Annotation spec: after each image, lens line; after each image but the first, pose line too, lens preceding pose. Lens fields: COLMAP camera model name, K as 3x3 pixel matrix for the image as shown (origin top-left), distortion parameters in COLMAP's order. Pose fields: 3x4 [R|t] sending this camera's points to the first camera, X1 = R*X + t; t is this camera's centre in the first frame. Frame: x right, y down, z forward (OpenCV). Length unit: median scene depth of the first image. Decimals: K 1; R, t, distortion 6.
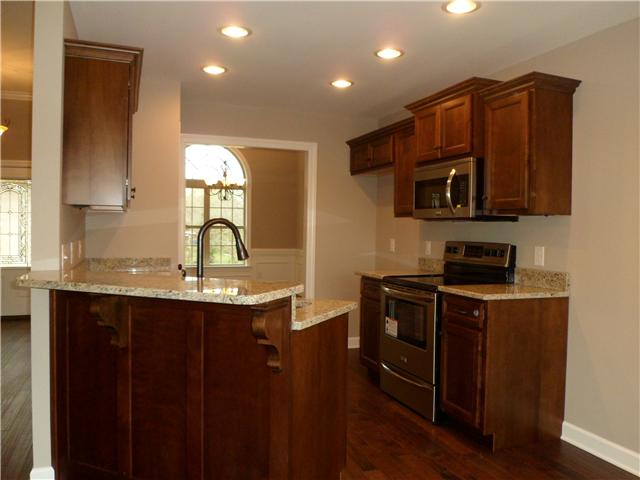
lens RADIAL K [[523.6, 0, 320.0], [0, 523.6, 240.0], [0, 0, 1]] dist [-0.033916, -0.000716]
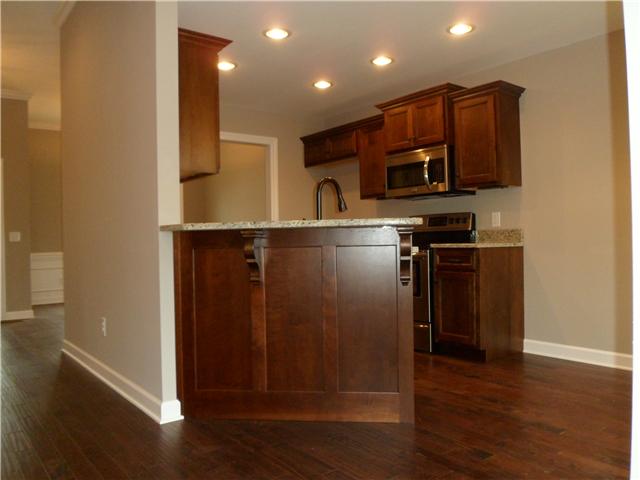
lens RADIAL K [[526.6, 0, 320.0], [0, 526.6, 240.0], [0, 0, 1]] dist [-0.047266, -0.001447]
pose [[0.957514, -0.034233, 0.286348, -0.389993], [0.041305, 0.998972, -0.018692, 0.089241], [-0.285414, 0.029726, 0.957943, -0.147843]]
